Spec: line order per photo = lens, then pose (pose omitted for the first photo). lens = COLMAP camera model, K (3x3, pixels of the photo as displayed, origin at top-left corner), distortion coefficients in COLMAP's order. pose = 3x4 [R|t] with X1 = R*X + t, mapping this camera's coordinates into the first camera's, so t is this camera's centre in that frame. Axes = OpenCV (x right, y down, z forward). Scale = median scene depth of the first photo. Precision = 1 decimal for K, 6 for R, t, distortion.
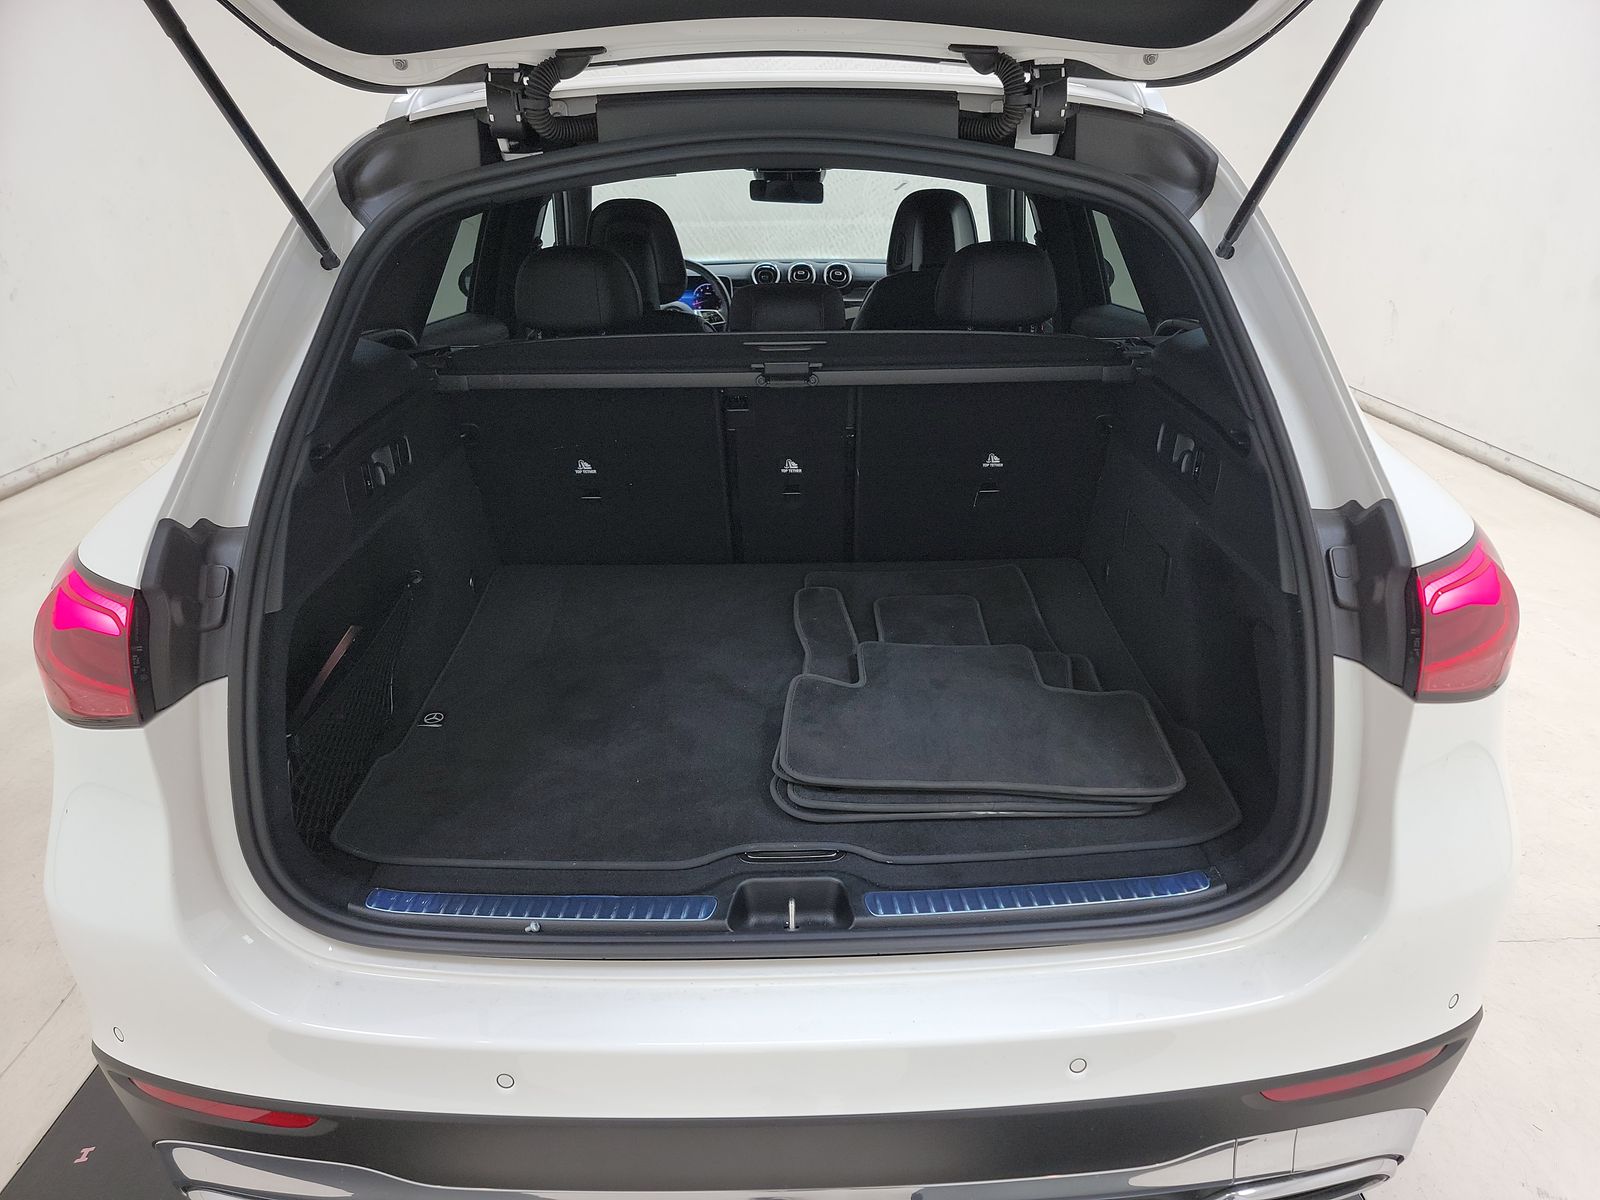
lens RADIAL K [[1159.2, 0, 817.2], [0, 1159.2, 628.7], [0, 0, 1]] dist [0.055212, -0.049373]
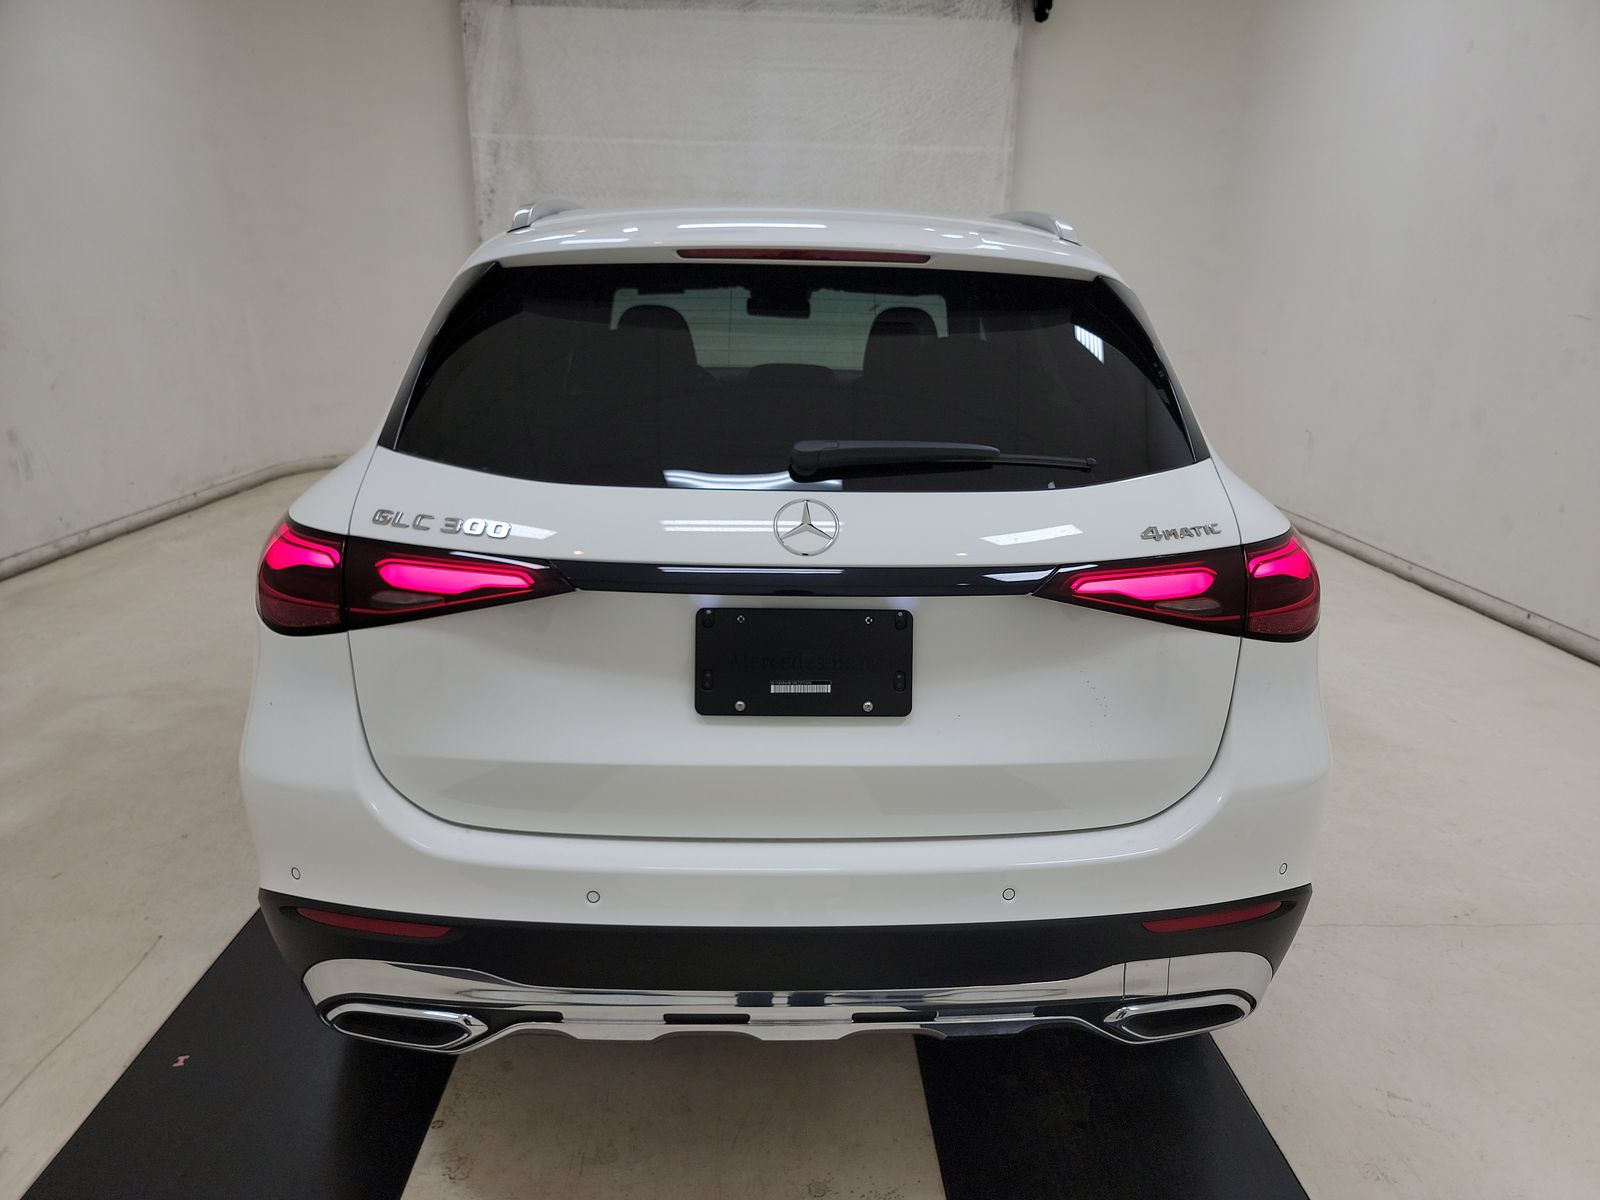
lens RADIAL K [[1159.2, 0, 818.4], [0, 1159.2, 620.9], [0, 0, 1]] dist [0.055212, -0.049373]
pose [[0.999161, 0.020783, 0.035302, -0.011413], [-0.016650, 0.993390, -0.113575, 0.042871], [-0.037429, 0.112892, 0.992902, -0.079387]]
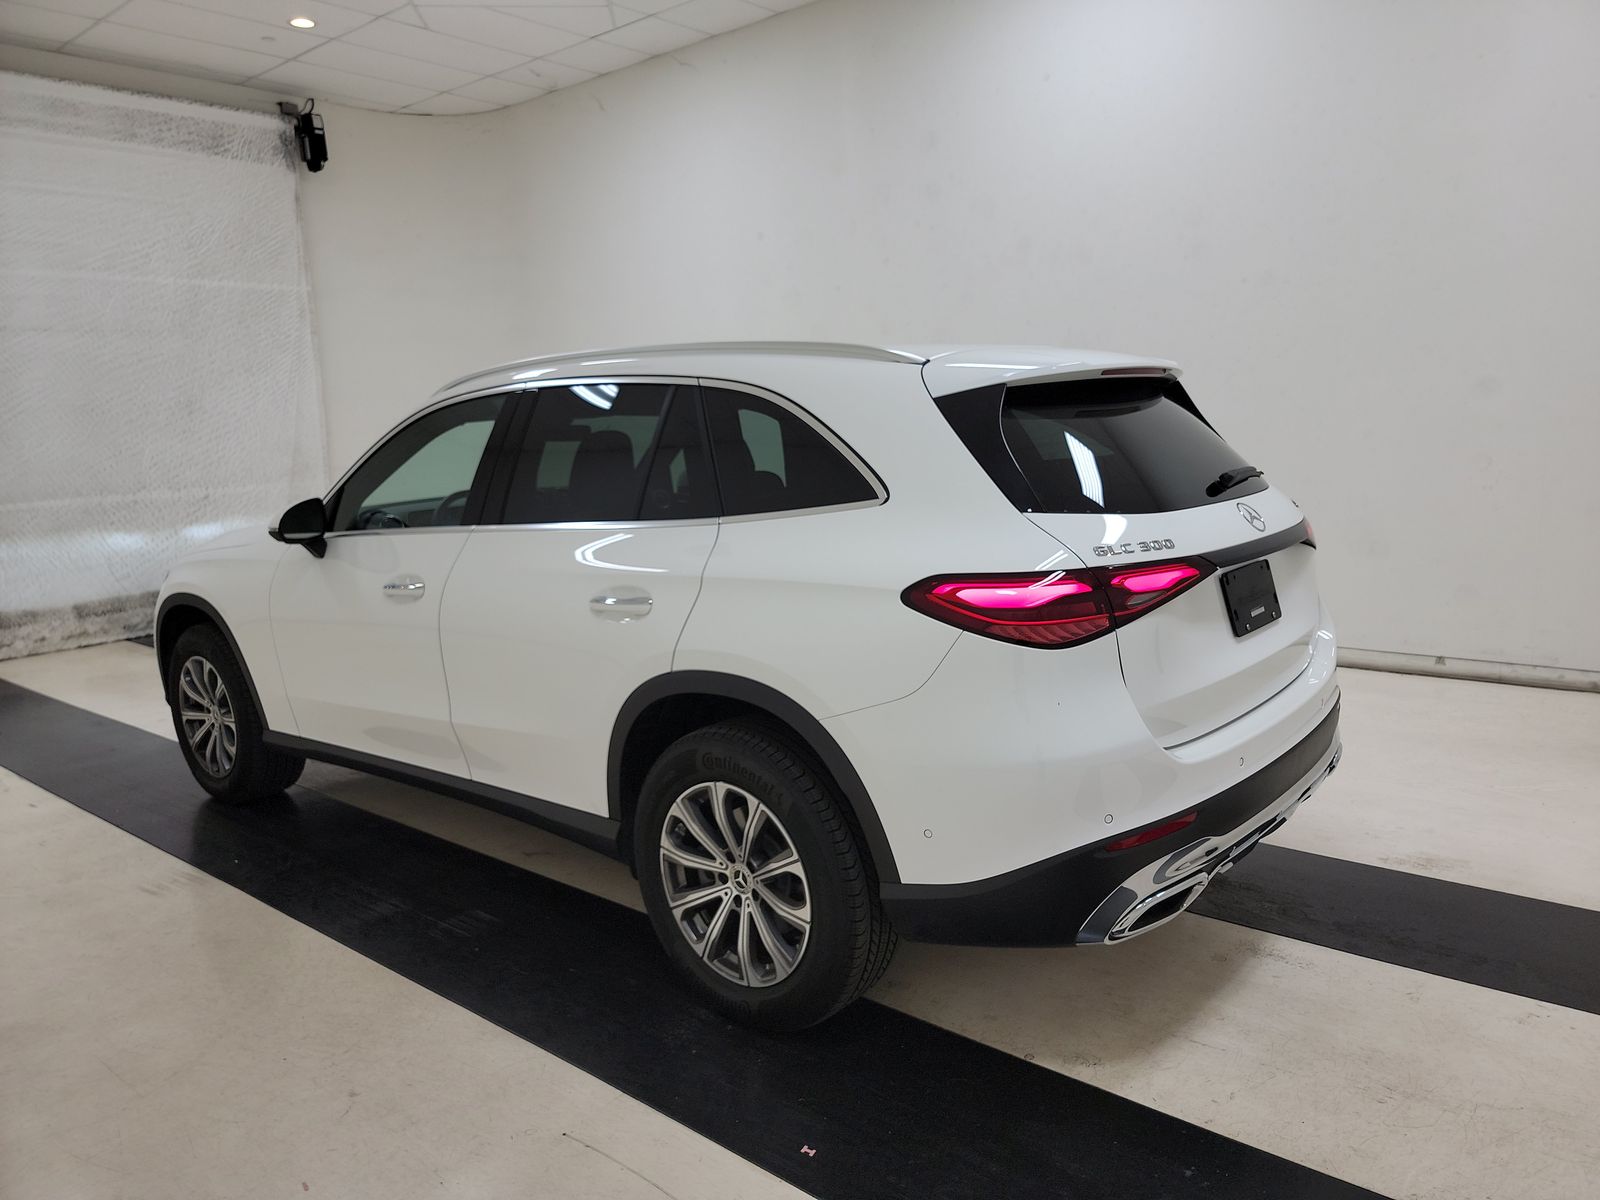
lens RADIAL K [[1159.2, 0, 812.4], [0, 1159.2, 599.3], [0, 0, 1]] dist [0.055212, -0.049373]
pose [[0.634720, -0.137369, 0.760434, -0.565454], [0.322668, 0.941291, -0.099285, 0.006130], [-0.702151, 0.308386, 0.641781, 0.031834]]
